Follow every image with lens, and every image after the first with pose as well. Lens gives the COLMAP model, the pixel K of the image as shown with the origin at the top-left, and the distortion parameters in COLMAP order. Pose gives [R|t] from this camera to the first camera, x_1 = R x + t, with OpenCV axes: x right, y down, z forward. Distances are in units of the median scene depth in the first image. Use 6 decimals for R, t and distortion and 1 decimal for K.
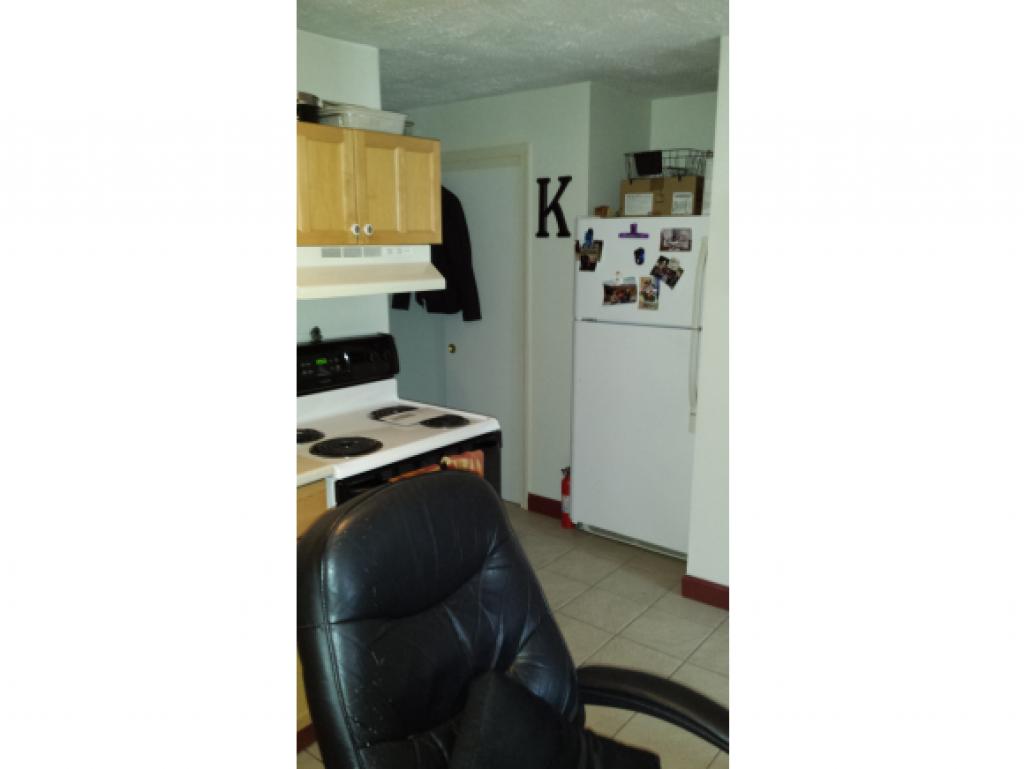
lens RADIAL K [[703.2, 0, 510.2], [0, 703.2, 405.7], [0, 0, 1]] dist [0.026654, -0.003138]
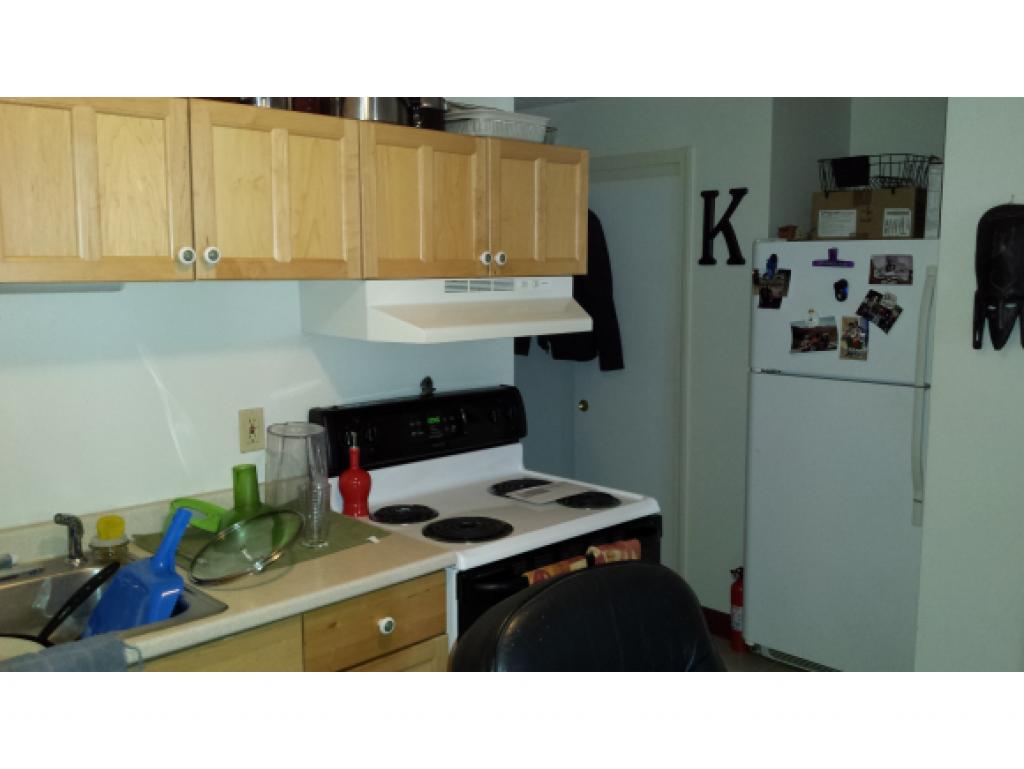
lens RADIAL K [[942.7, 0, 539.1], [0, 942.7, 384.4], [0, 0, 1]] dist [0.037824, -0.013604]
pose [[0.994593, 0.015099, -0.102747, -0.037580], [-0.025580, 0.994509, -0.101473, 0.002003], [0.100651, 0.103552, 0.989518, -0.040541]]
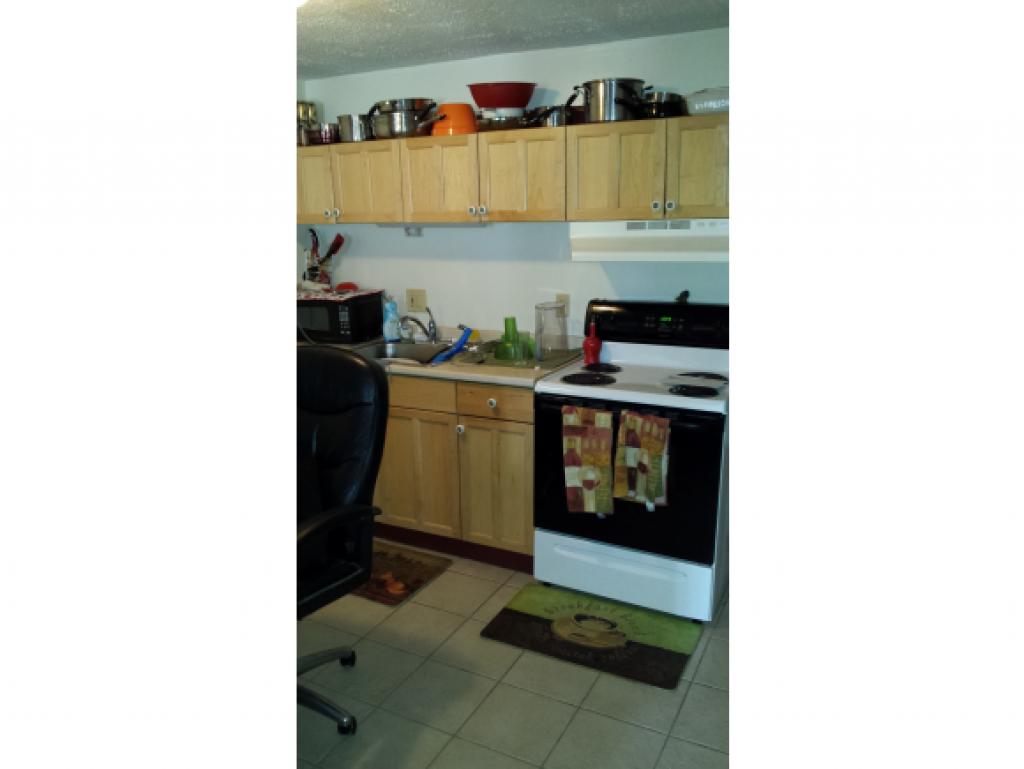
lens RADIAL K [[703.2, 0, 510.2], [0, 703.2, 405.7], [0, 0, 1]] dist [0.026654, -0.003138]
pose [[0.193538, 0.247824, -0.949277, 0.763777], [-0.212336, 0.955219, 0.206084, -0.101844], [0.957839, 0.161681, 0.237493, 0.449857]]
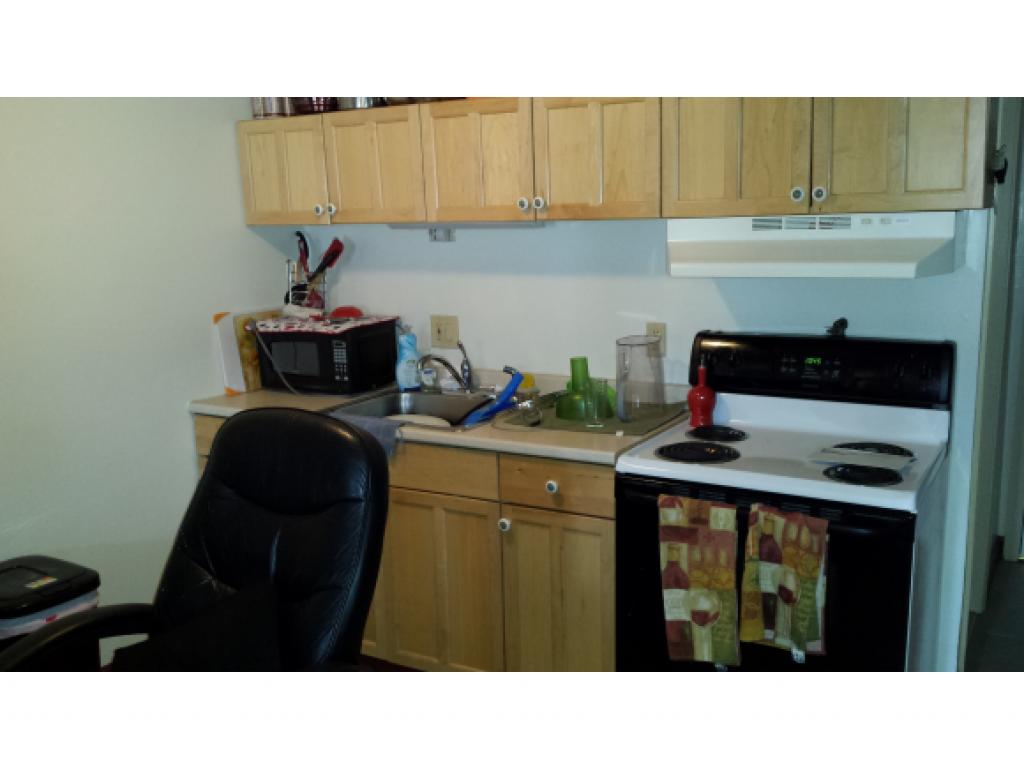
lens RADIAL K [[942.7, 0, 539.1], [0, 942.7, 384.4], [0, 0, 1]] dist [0.037824, -0.013604]
pose [[0.150350, 0.168678, -0.974137, 0.655891], [-0.206631, 0.968937, 0.135886, -0.107058], [0.966798, 0.180857, 0.180534, 0.472550]]
